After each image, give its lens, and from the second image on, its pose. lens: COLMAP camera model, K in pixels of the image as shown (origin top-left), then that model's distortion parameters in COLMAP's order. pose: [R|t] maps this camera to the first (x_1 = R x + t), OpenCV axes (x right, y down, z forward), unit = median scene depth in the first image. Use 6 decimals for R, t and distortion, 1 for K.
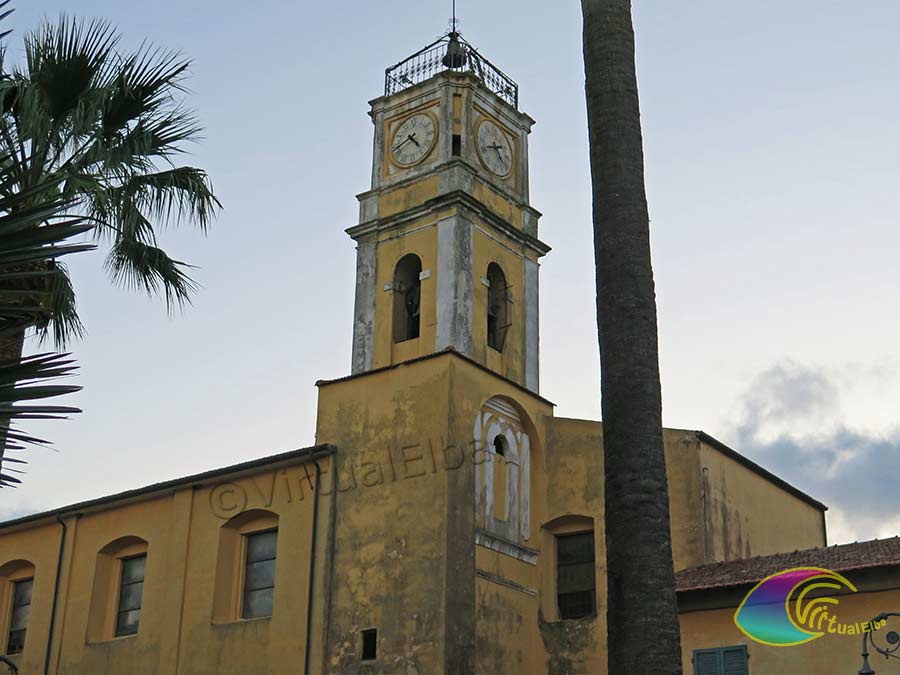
lens RADIAL K [[1401.6, 0, 473.6], [0, 1401.6, 362.5], [0, 0, 1]] dist [-0.020338, 0.016920]
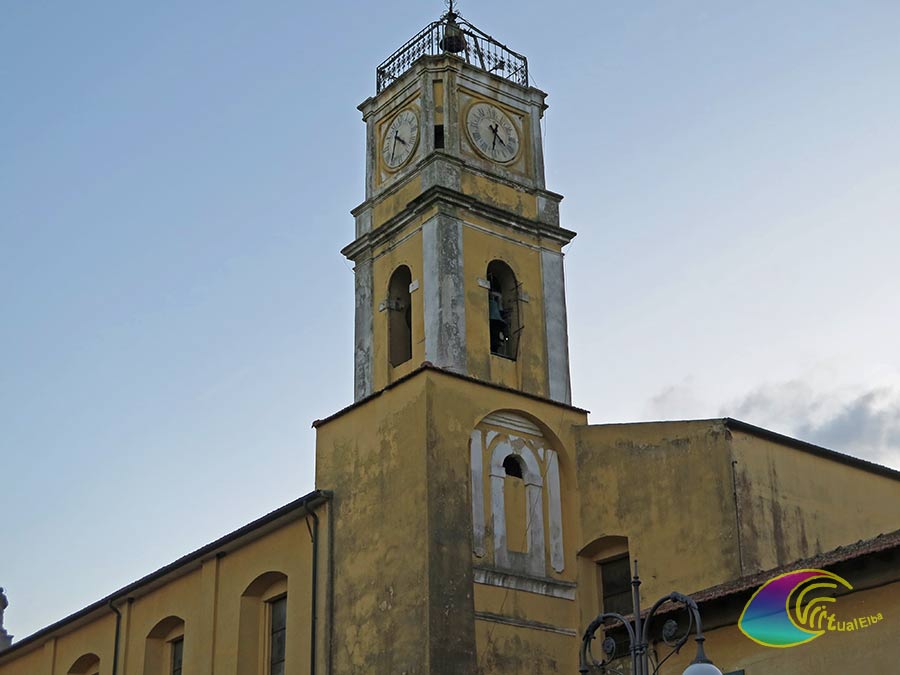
lens RADIAL K [[1535.3, 0, 450.0], [0, 1535.3, 337.5], [0, 0, 1]] dist [-0.033793, 0.043320]
pose [[0.960702, -0.149827, -0.233675, 0.211203], [0.139509, 0.988391, -0.060173, 0.031241], [0.239978, 0.025209, 0.970451, 0.065797]]
